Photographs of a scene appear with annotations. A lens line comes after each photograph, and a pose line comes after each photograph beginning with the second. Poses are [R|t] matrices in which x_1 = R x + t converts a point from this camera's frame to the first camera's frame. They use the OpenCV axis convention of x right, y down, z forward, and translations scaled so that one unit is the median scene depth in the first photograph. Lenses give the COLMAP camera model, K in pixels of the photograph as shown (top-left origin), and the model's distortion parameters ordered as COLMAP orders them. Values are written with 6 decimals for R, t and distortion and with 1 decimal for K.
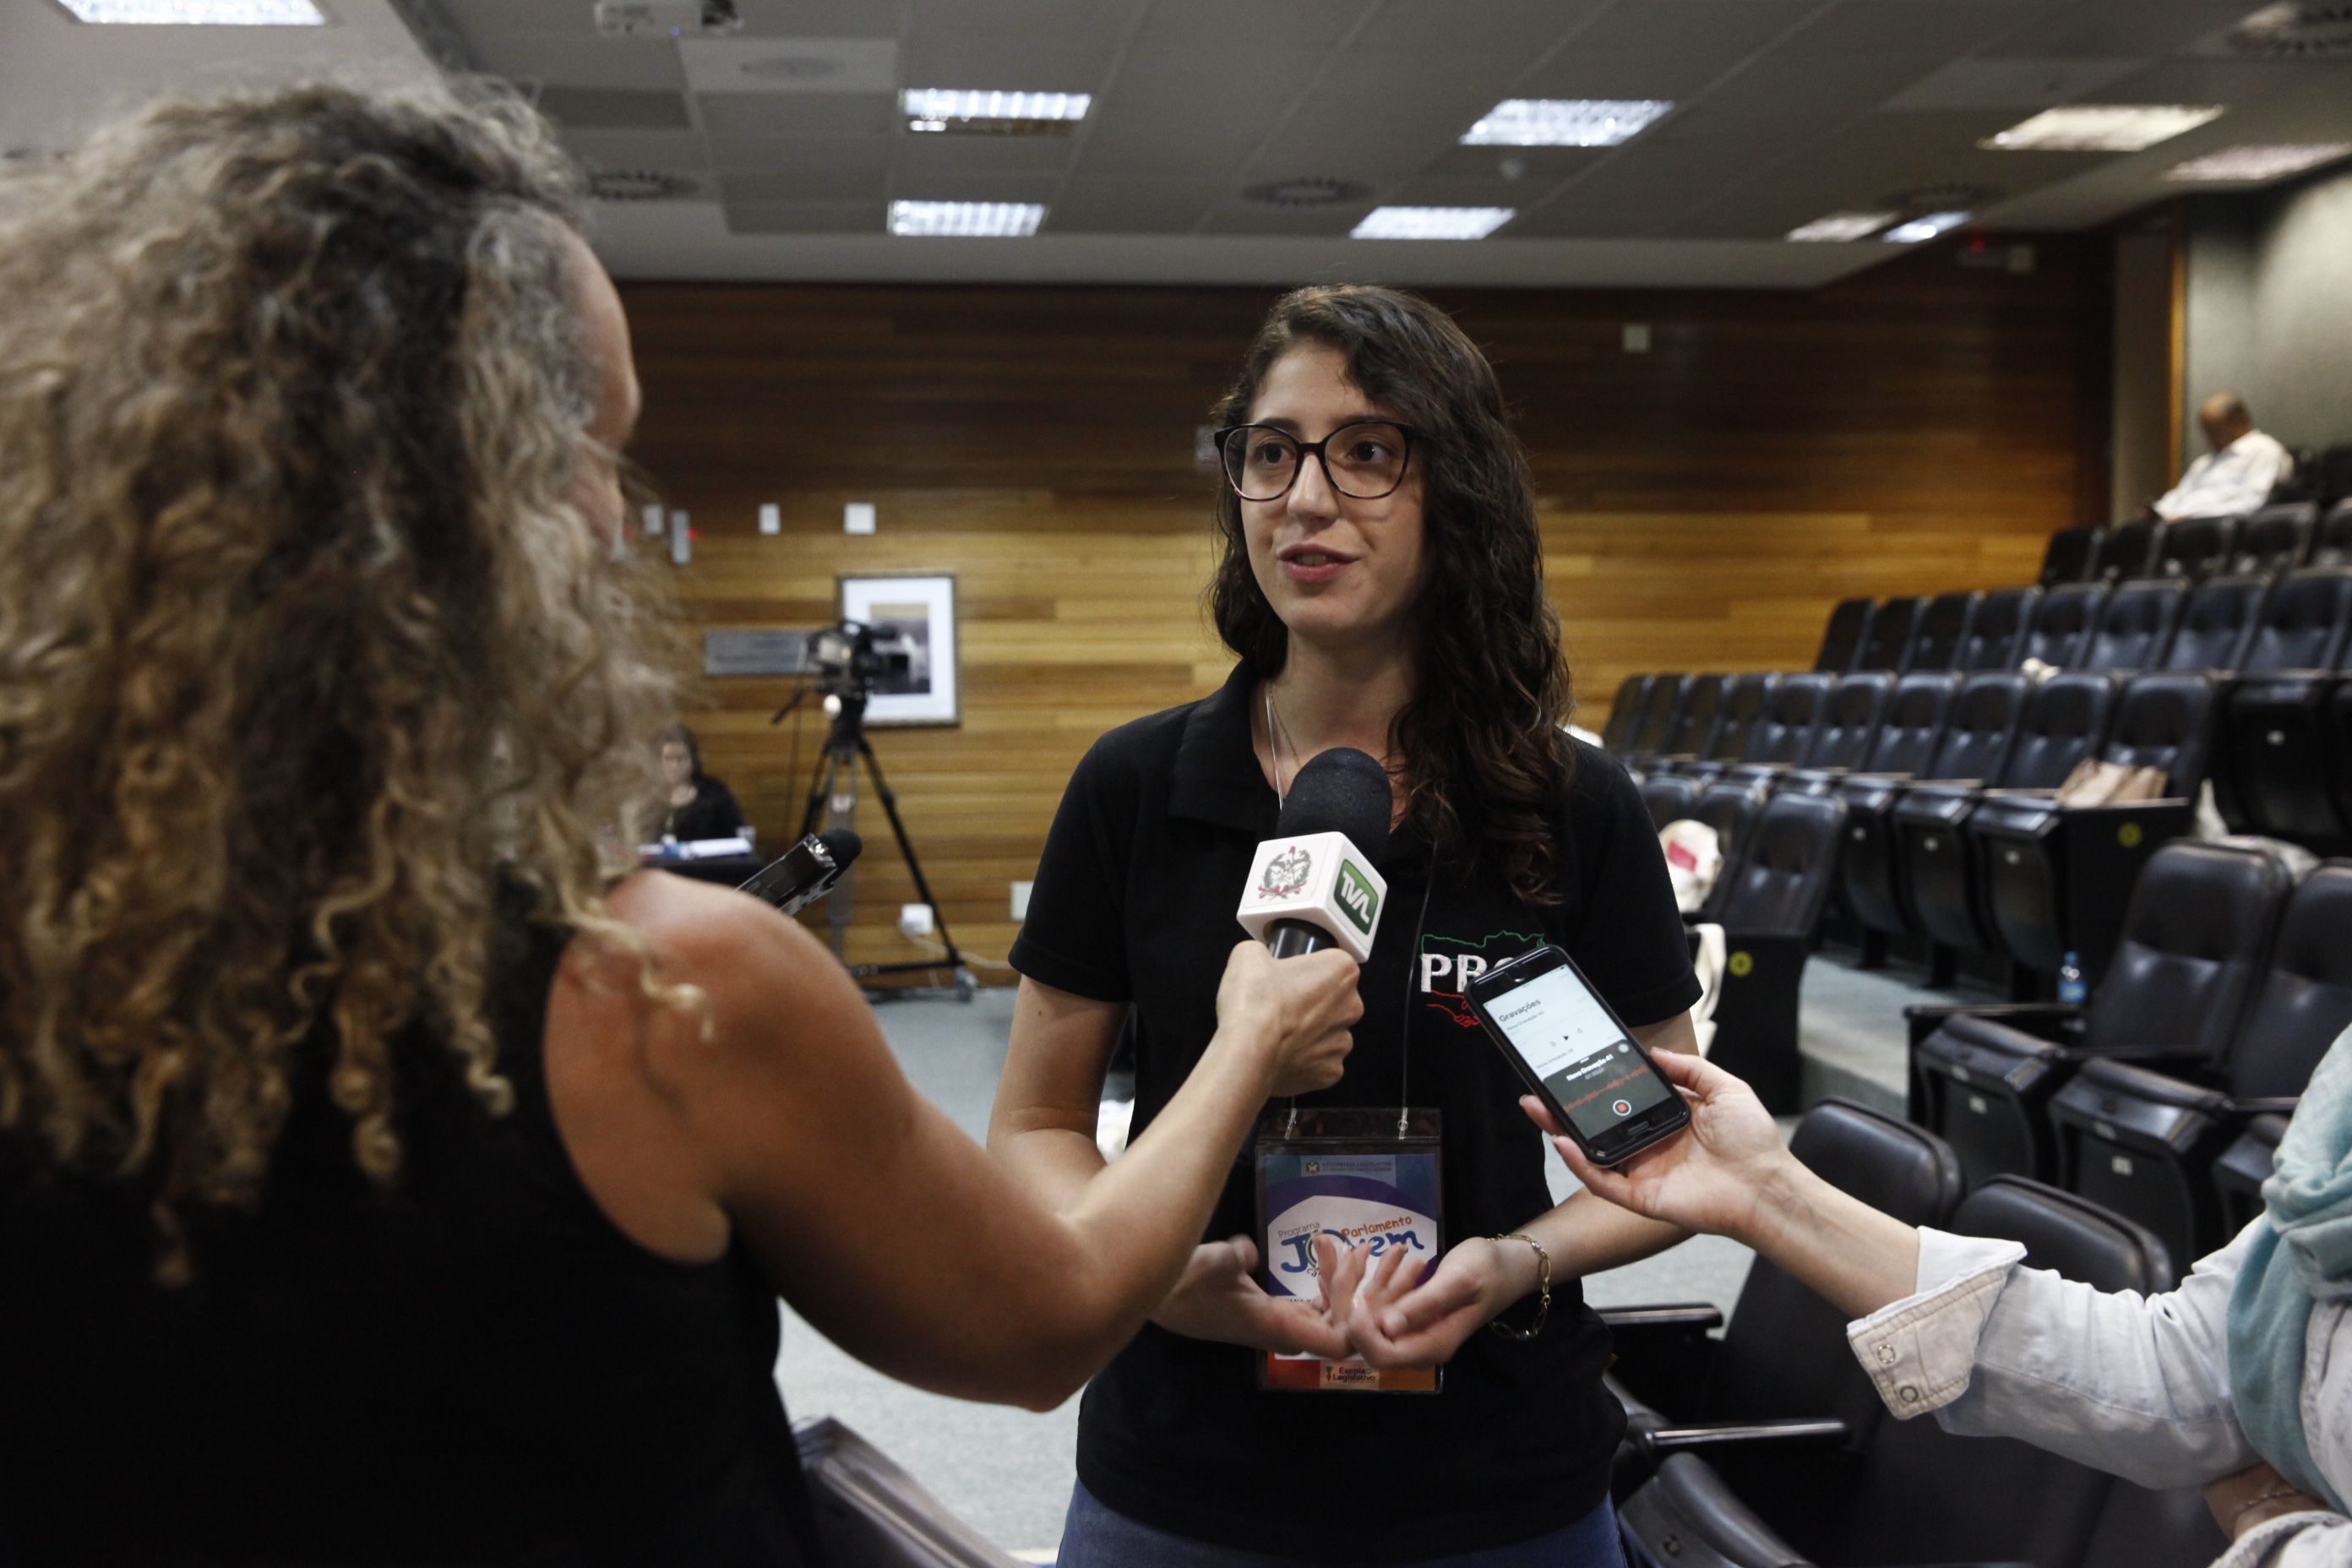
lens RADIAL K [[2529.3, 0, 1163.1], [0, 2529.3, 800.4], [0, 0, 1]] dist [0.047281, 0.000000]
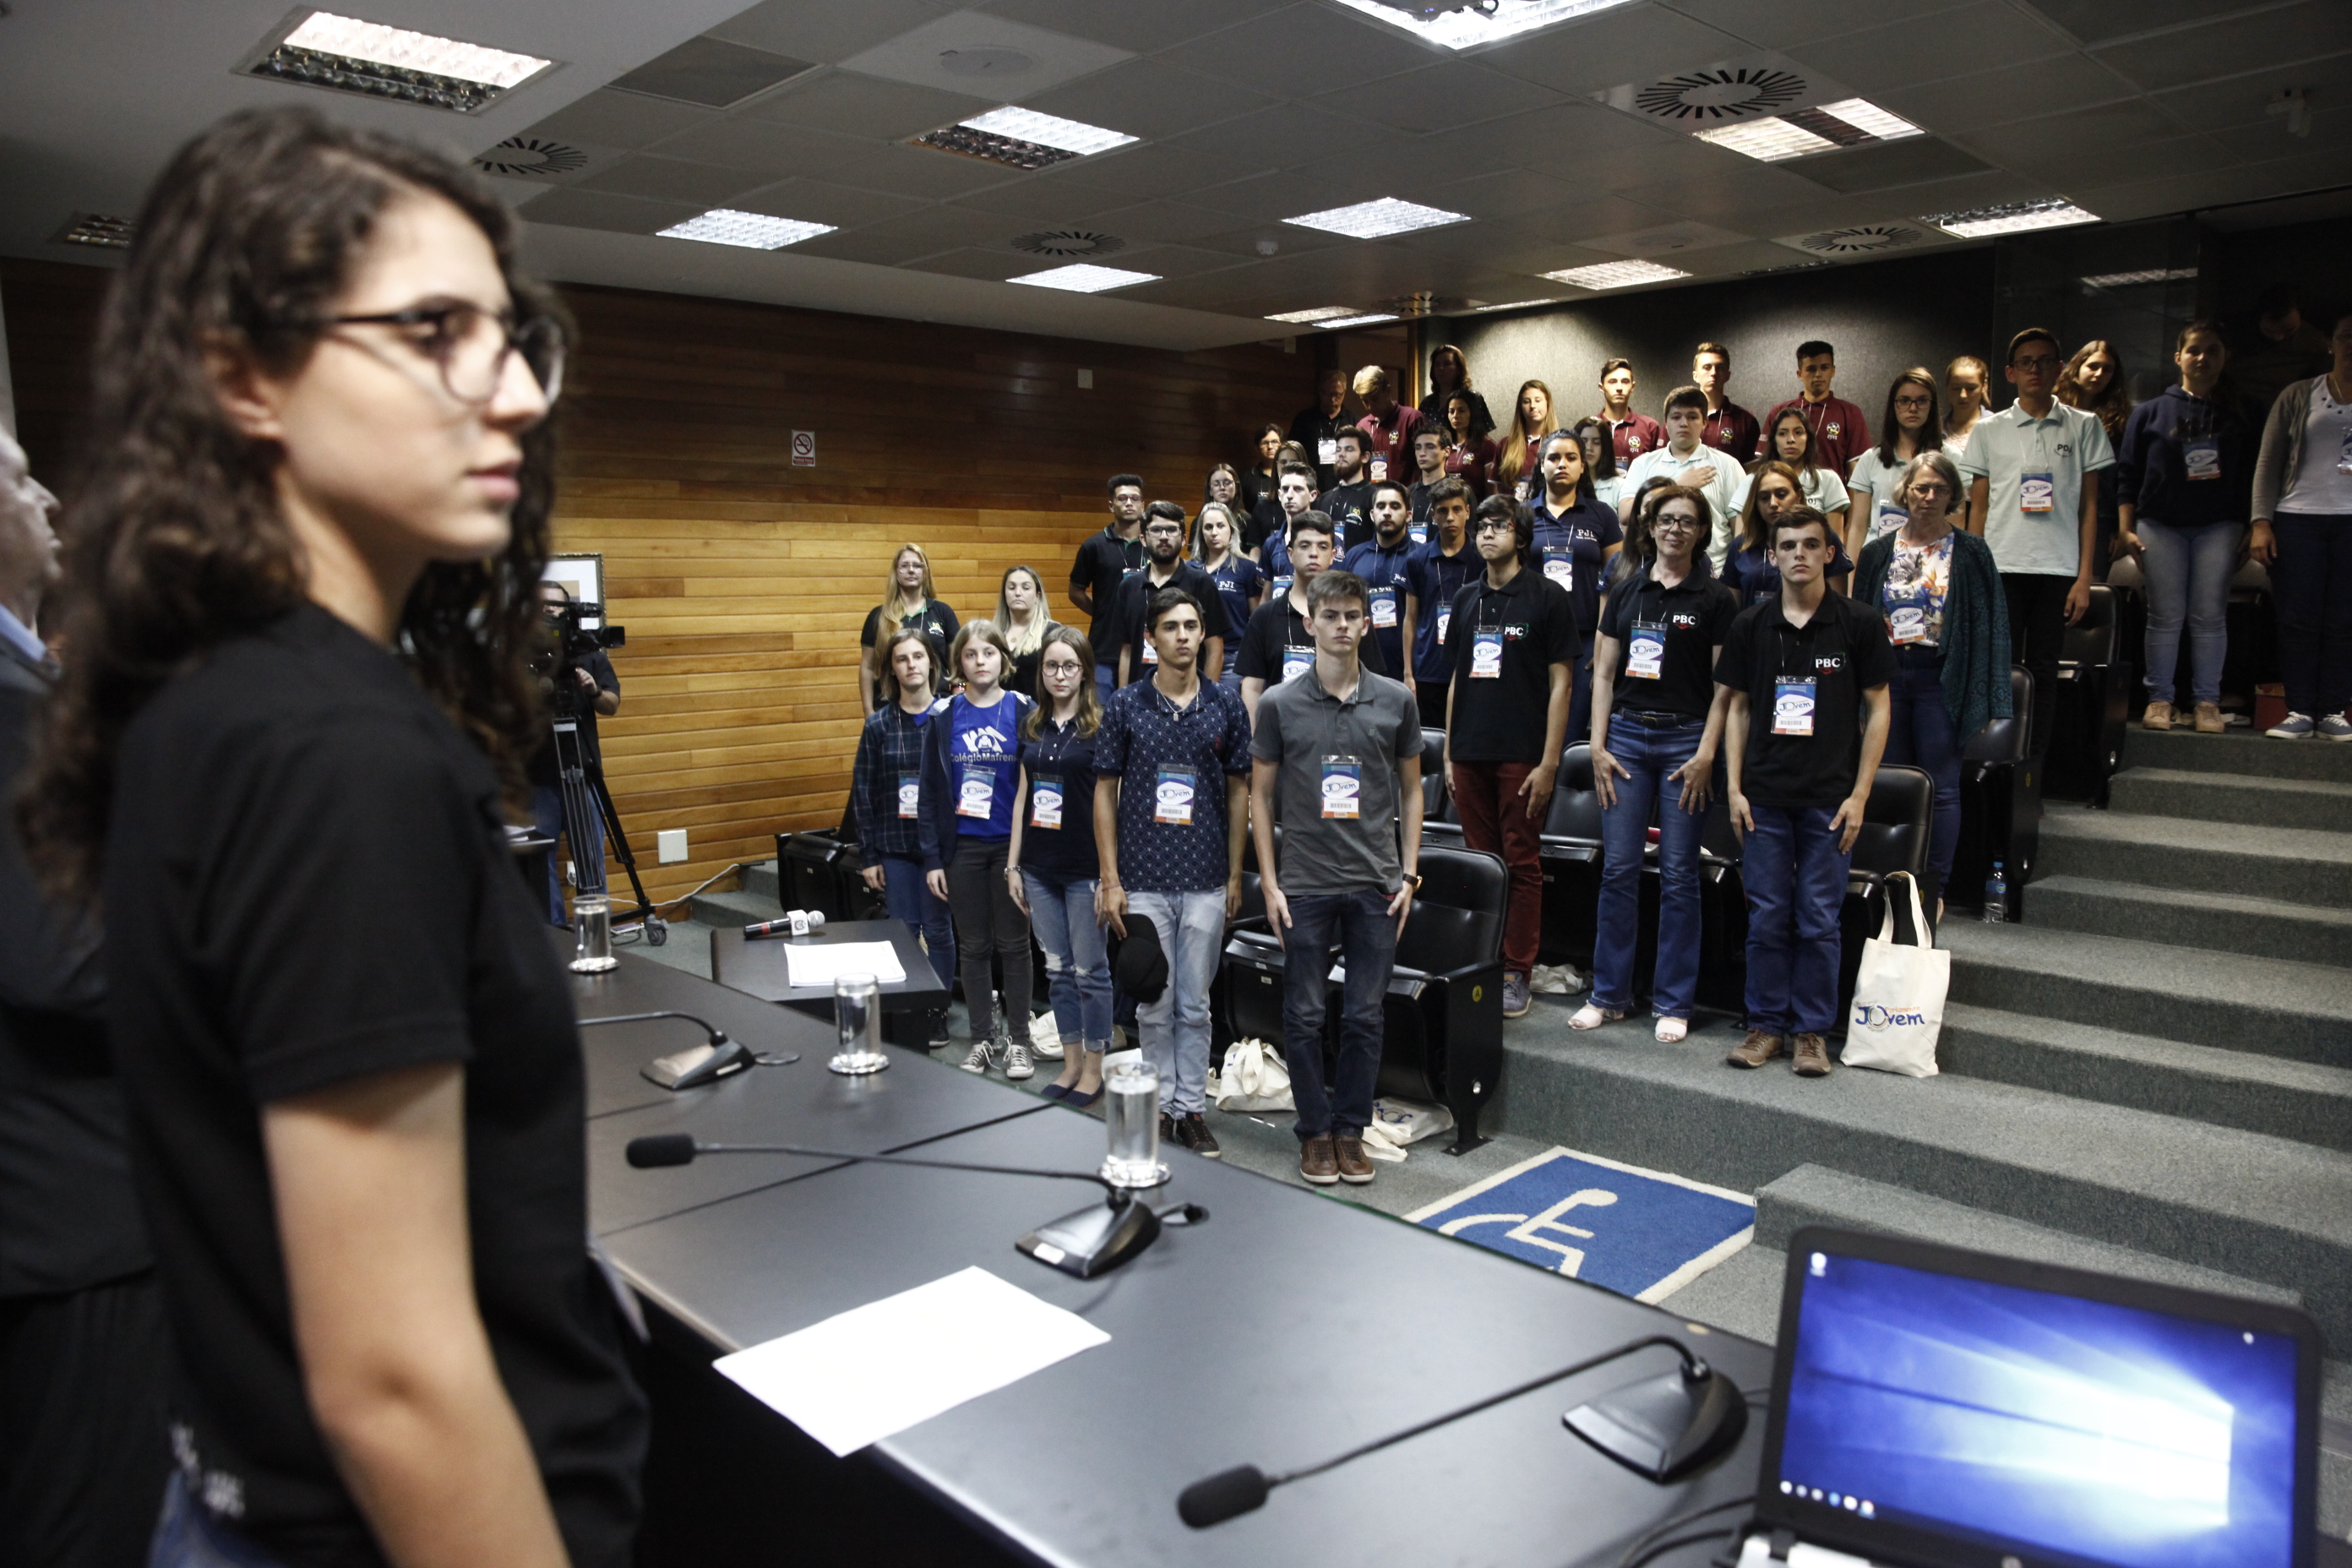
lens RADIAL K [[1635.2, 0, 1179.2], [0, 1635.2, 805.0], [0, 0, 1]] dist [-0.100870, 0.077026]
pose [[0.799843, -0.079994, 0.594855, -0.494701], [0.030777, 0.995241, 0.092454, -0.063385], [-0.599420, -0.055641, 0.798499, 0.472147]]
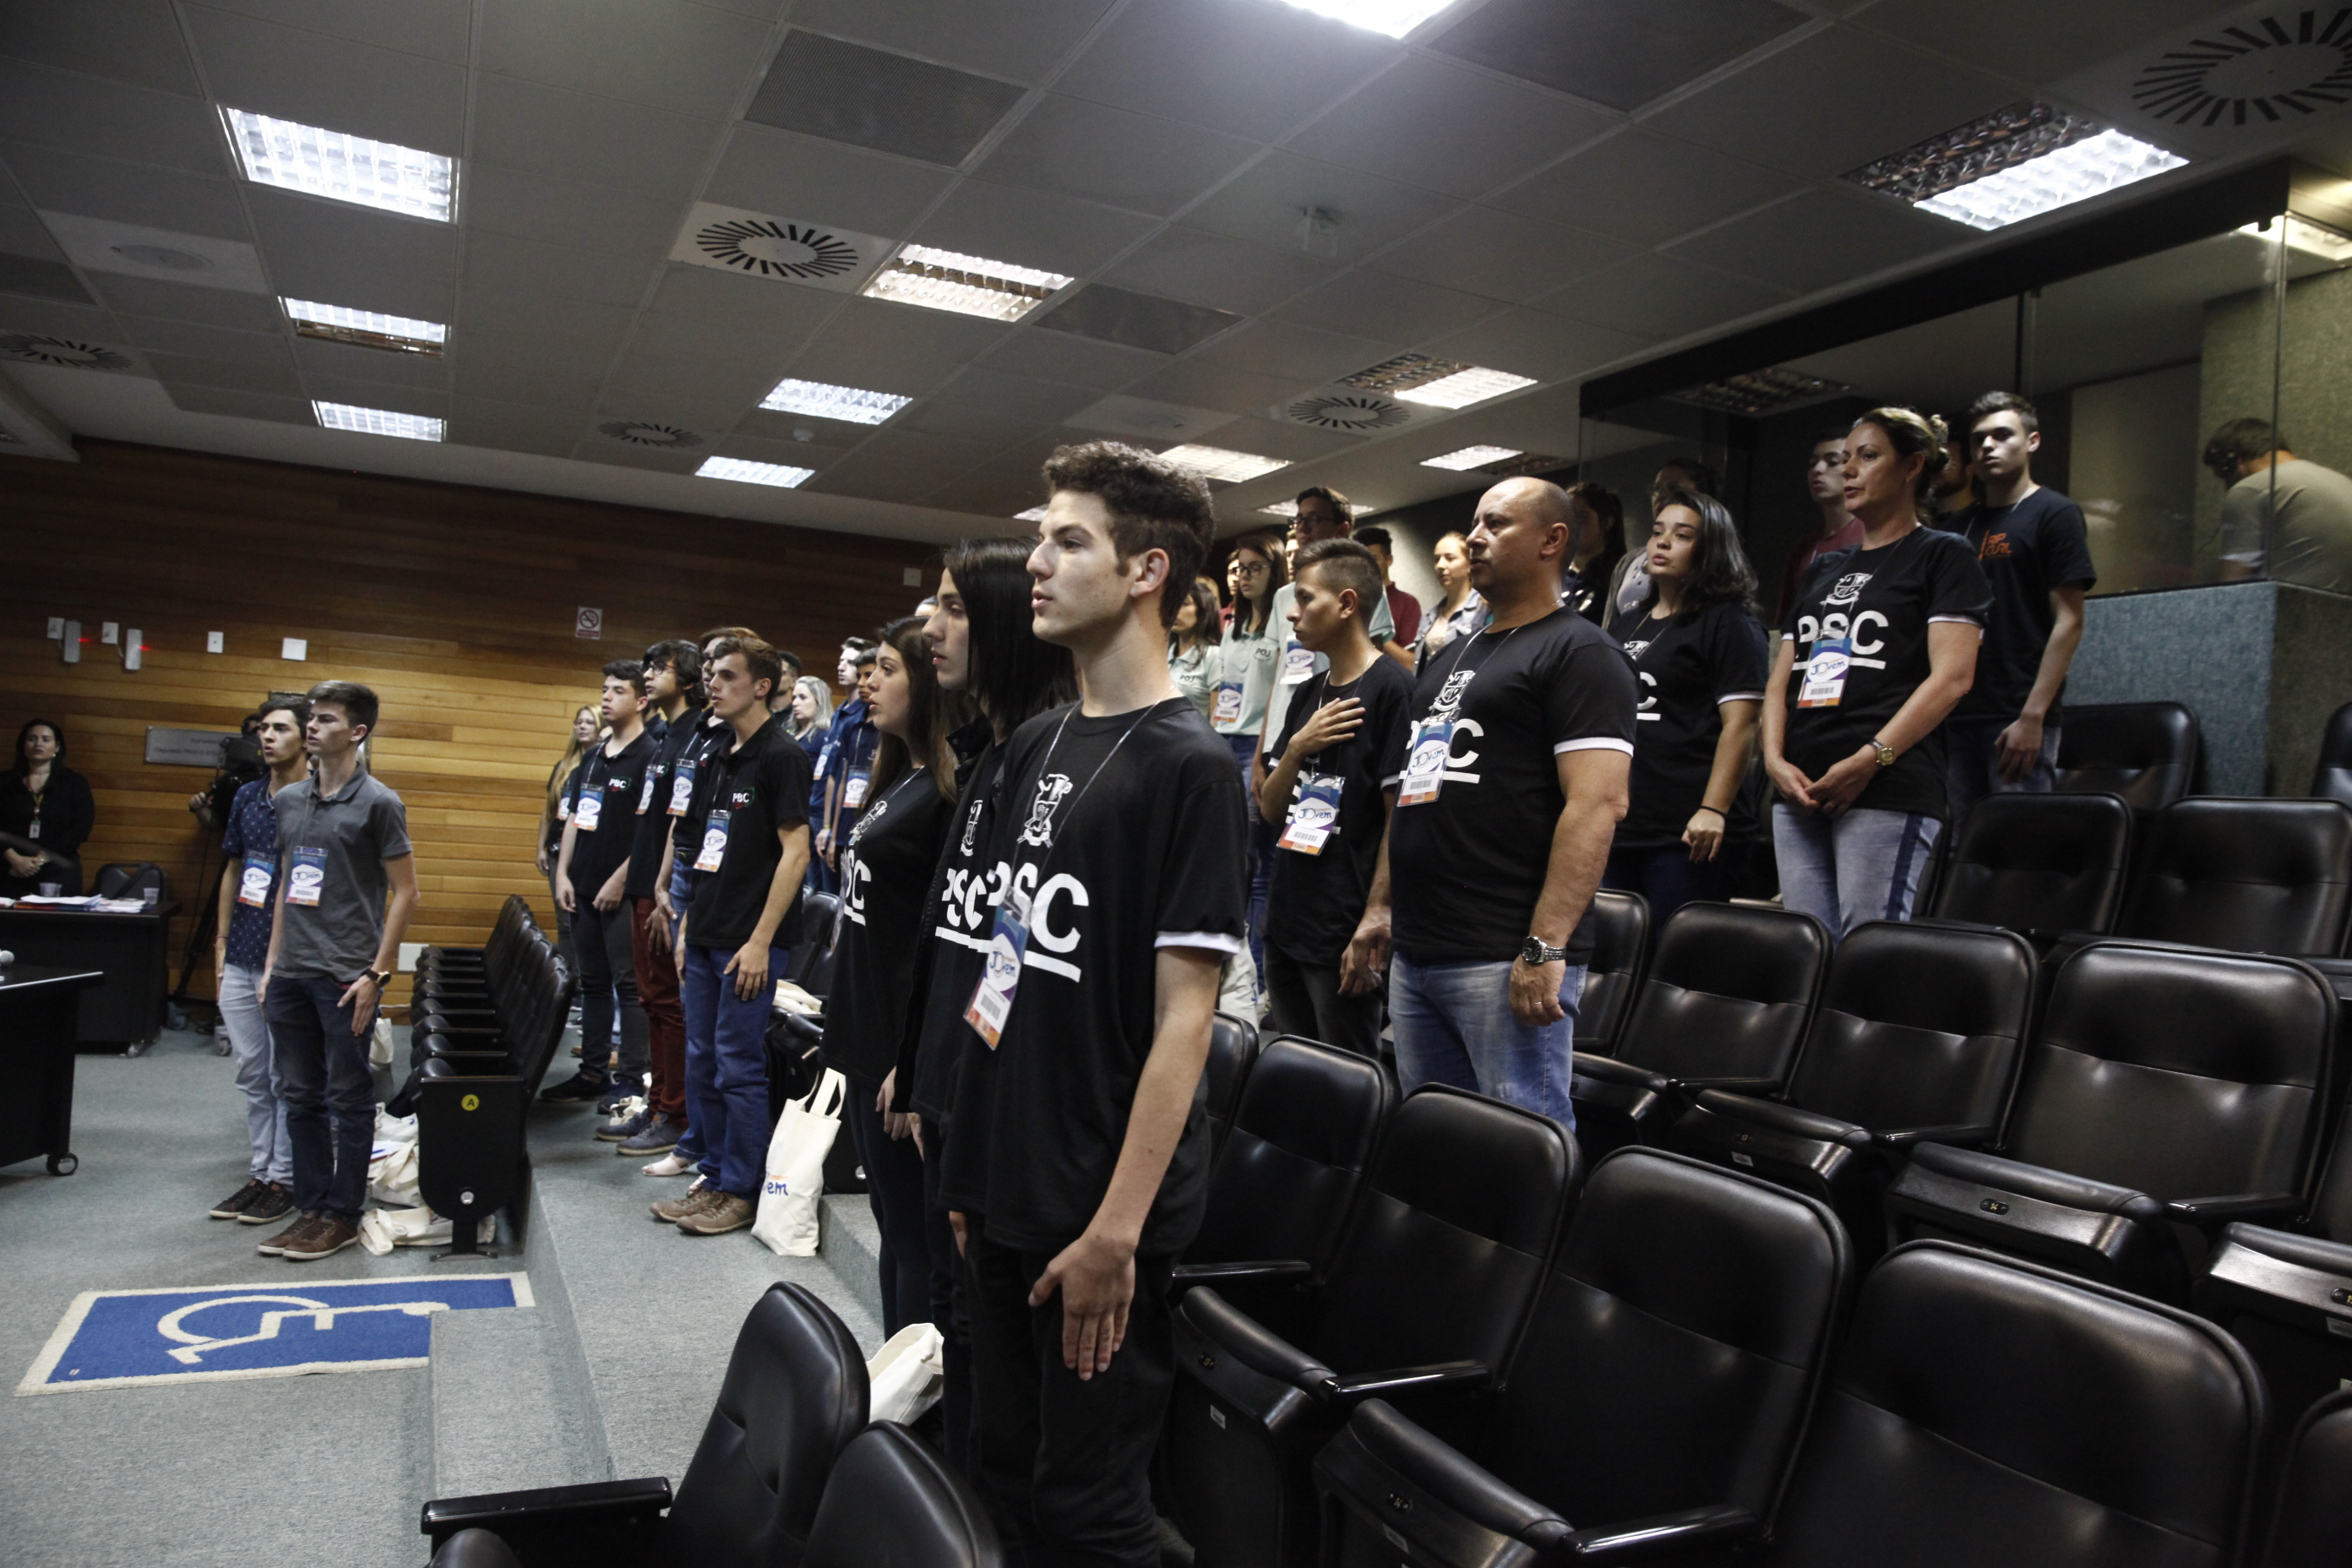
lens RADIAL K [[1635.2, 0, 1175.0], [0, 1635.2, 802.7], [0, 0, 1]] dist [-0.100870, 0.077026]
pose [[0.949709, 0.075719, 0.303841, 0.100792], [-0.060134, 0.996365, -0.060343, -0.020414], [-0.307306, 0.039037, 0.950810, 0.172898]]
